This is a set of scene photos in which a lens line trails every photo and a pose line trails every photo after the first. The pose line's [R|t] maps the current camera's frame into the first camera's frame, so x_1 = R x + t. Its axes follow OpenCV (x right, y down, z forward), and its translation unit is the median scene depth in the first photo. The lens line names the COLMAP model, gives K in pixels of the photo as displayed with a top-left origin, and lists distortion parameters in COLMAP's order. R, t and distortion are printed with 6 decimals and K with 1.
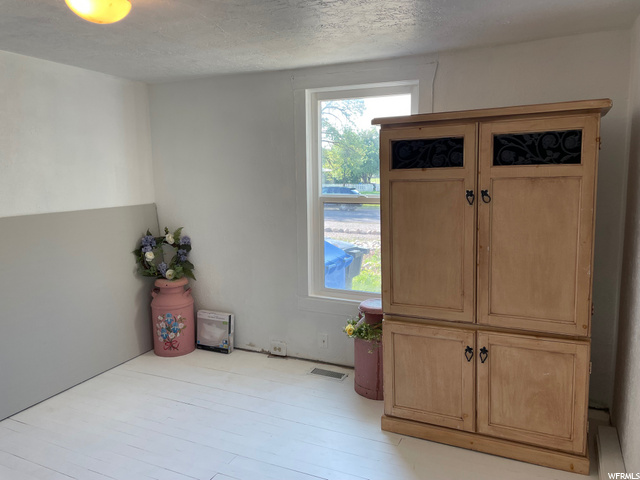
lens RADIAL K [[482.5, 0, 317.7], [0, 482.5, 239.4], [0, 0, 1]] dist [0.067170, -0.066944]
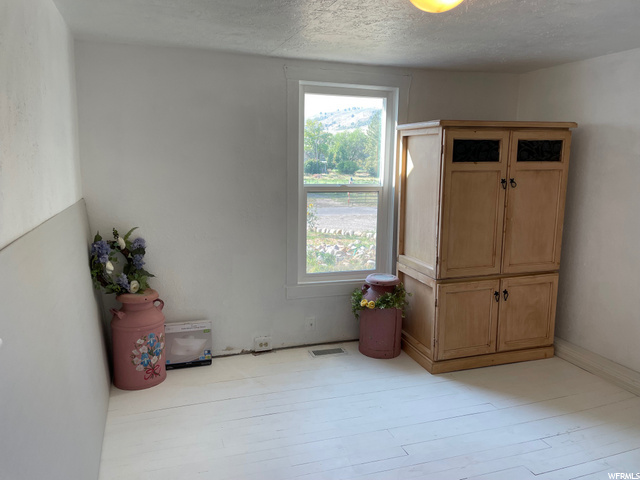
lens RADIAL K [[482.5, 0, 316.6], [0, 482.5, 237.3], [0, 0, 1]] dist [0.067170, -0.066944]
pose [[0.725723, -0.086746, 0.682497, -0.991270], [0.076020, 0.996055, 0.045765, -0.036124], [-0.683775, 0.018671, 0.729454, 0.331990]]
